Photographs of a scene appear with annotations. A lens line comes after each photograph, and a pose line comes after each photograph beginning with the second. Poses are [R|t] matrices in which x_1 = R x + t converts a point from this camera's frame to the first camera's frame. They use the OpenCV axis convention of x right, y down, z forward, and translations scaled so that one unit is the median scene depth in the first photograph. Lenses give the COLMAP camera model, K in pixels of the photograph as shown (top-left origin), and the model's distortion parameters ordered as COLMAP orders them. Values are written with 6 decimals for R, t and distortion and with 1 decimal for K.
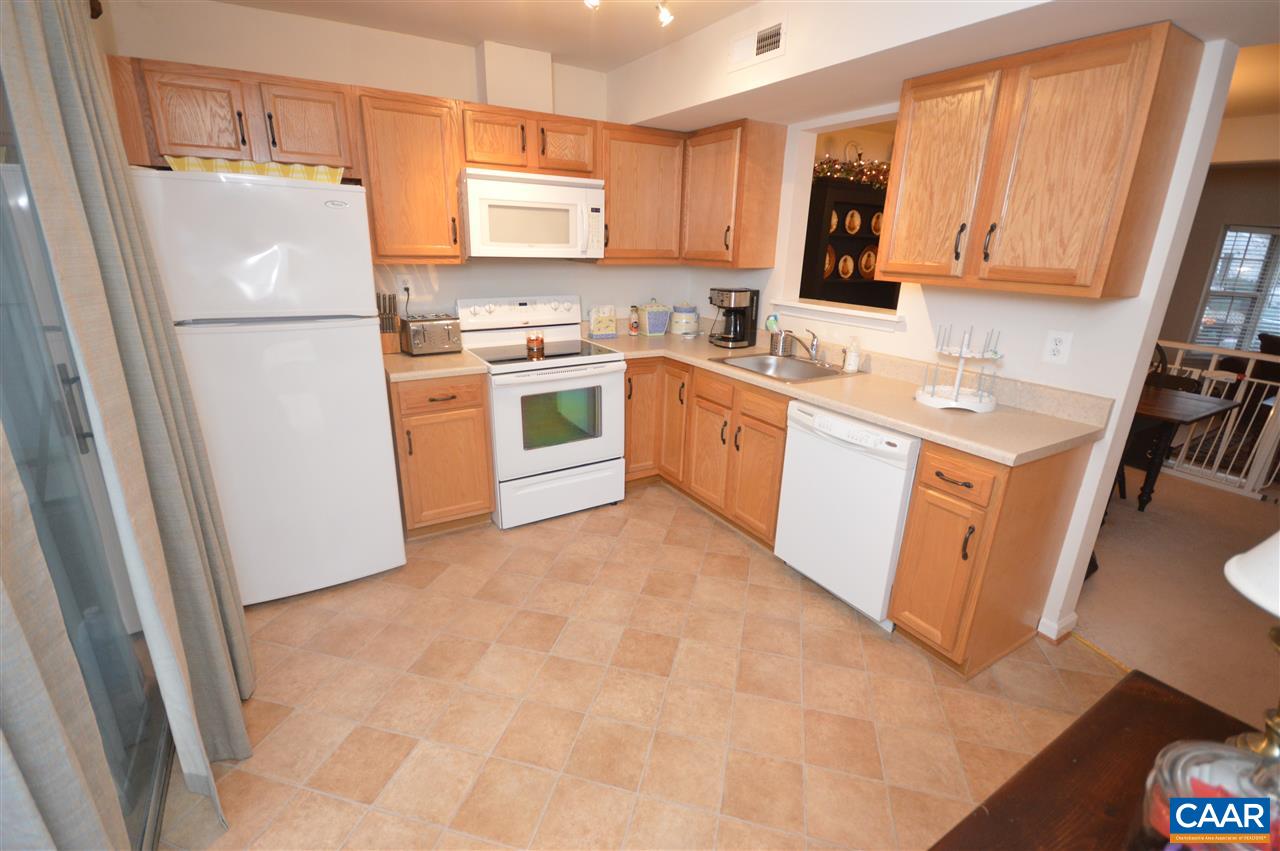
lens RADIAL K [[566.9, 0, 638.6], [0, 566.9, 423.8], [0, 0, 1]] dist [-0.001191, -0.000108]
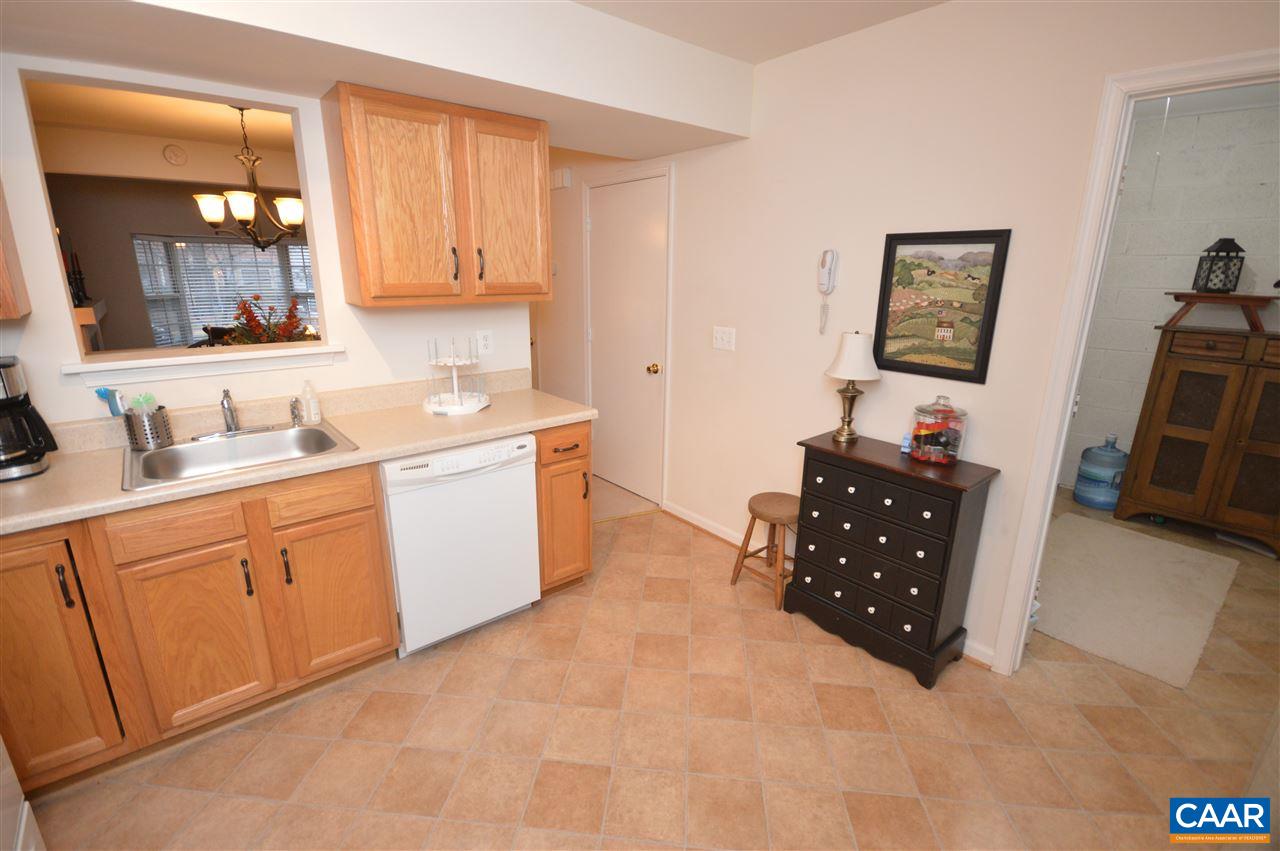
lens RADIAL K [[566.9, 0, 636.6], [0, 566.9, 420.9], [0, 0, 1]] dist [-0.001191, -0.000108]
pose [[-0.143692, -0.287251, 0.947016, -0.602113], [0.290033, 0.902704, 0.317817, -0.288117], [-0.946168, 0.320333, -0.046399, 0.801316]]
